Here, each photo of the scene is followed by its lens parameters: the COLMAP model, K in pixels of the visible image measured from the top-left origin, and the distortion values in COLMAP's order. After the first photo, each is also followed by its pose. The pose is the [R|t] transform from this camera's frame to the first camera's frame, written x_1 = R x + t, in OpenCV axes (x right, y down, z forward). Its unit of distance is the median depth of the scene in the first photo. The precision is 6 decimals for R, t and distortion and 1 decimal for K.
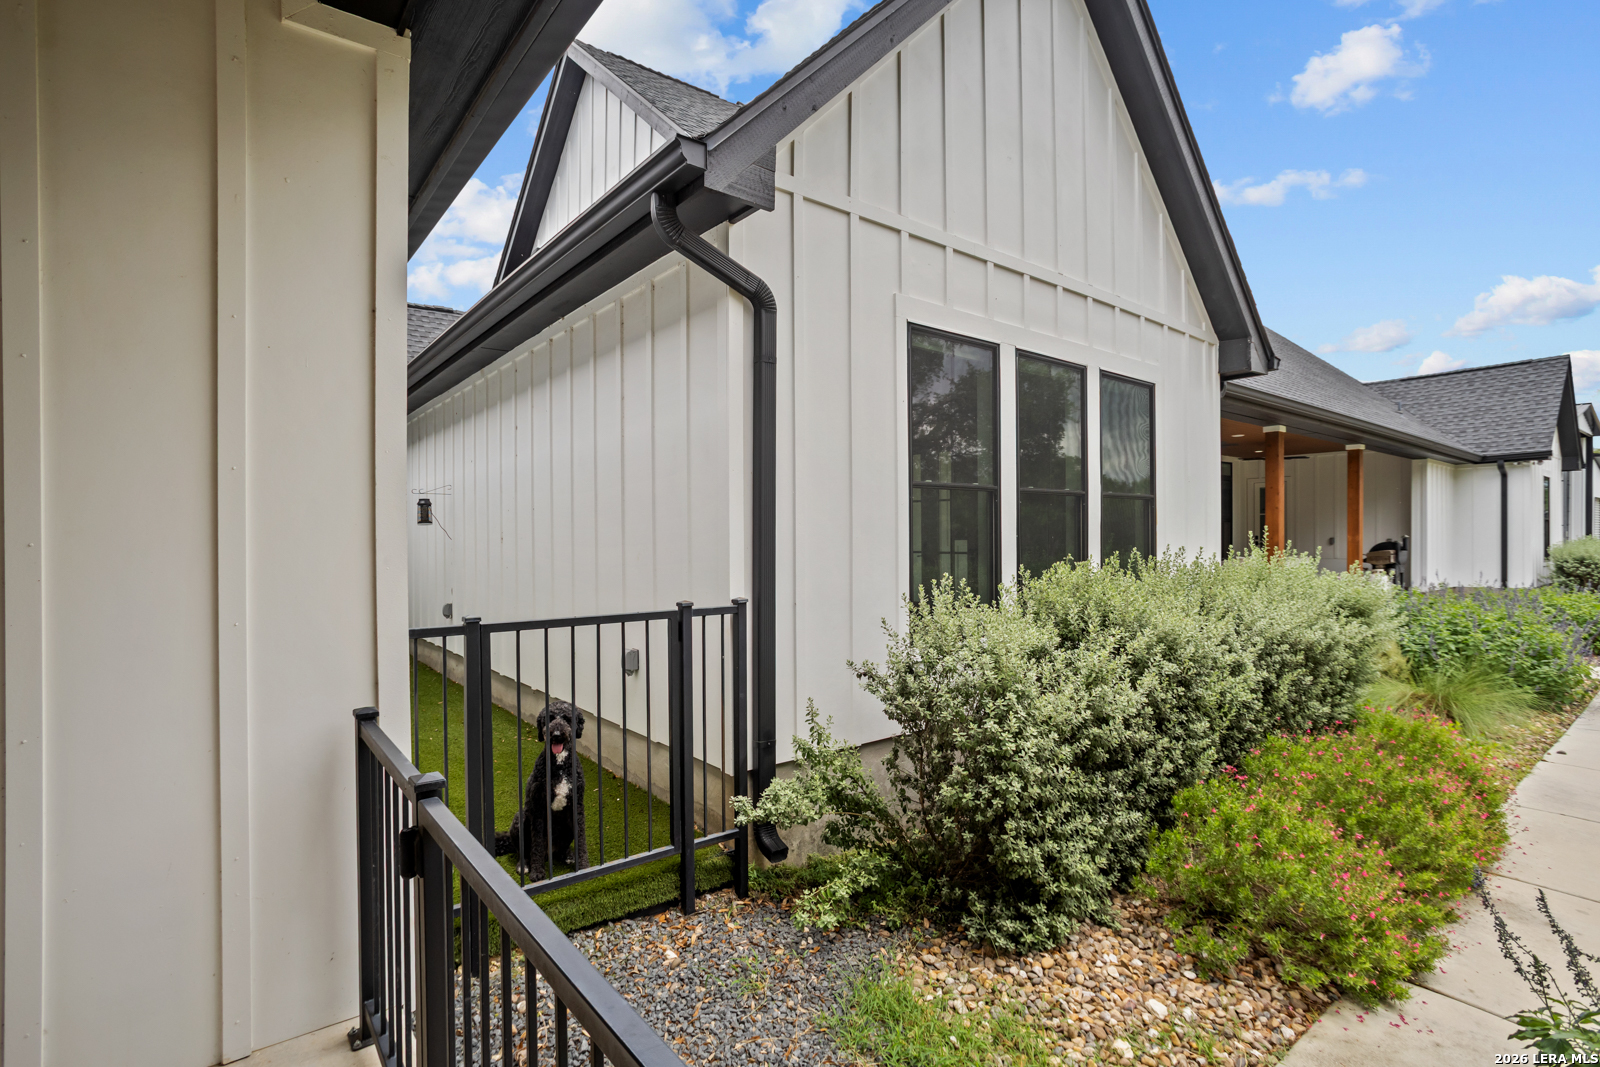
lens RADIAL K [[767.8, 0, 805.0], [0, 767.8, 533.6], [0, 0, 1]] dist [-0.021339, 0.002778]
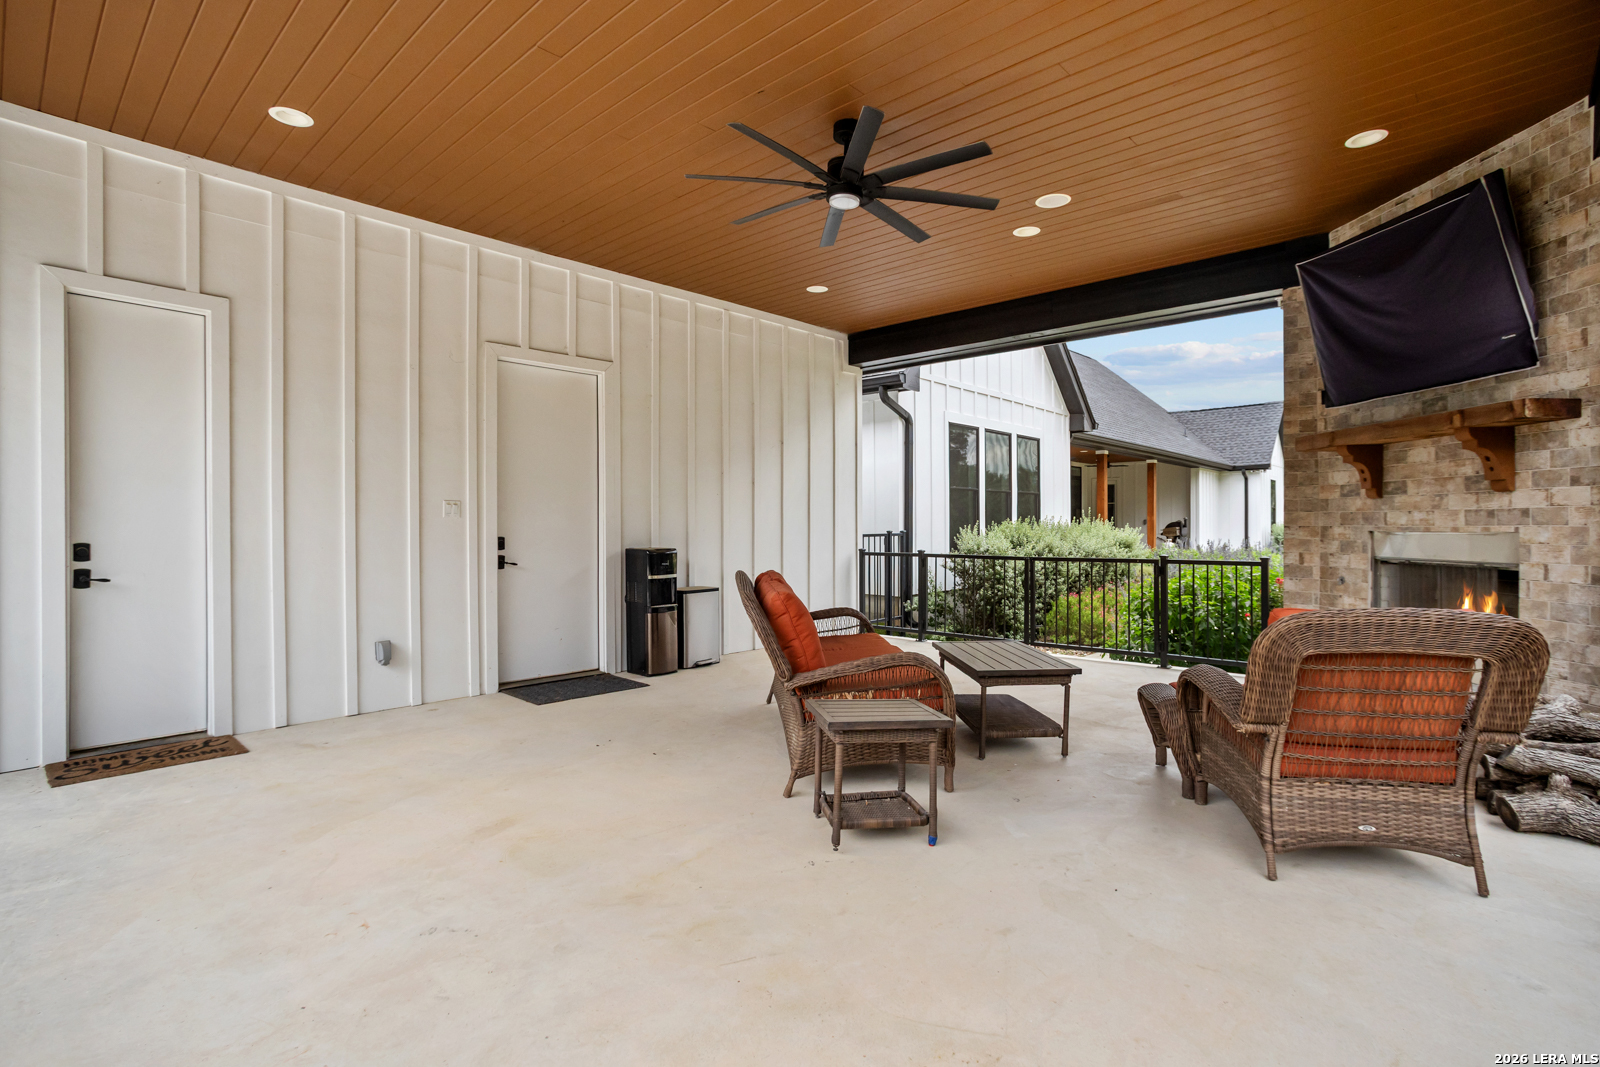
lens RADIAL K [[767.8, 0, 812.1], [0, 767.8, 528.6], [0, 0, 1]] dist [-0.021339, 0.002778]
pose [[0.986365, -0.003545, 0.164534, -0.536157], [0.002940, 0.999988, 0.003918, 0.041459], [-0.164546, -0.003381, 0.986364, -1.029850]]
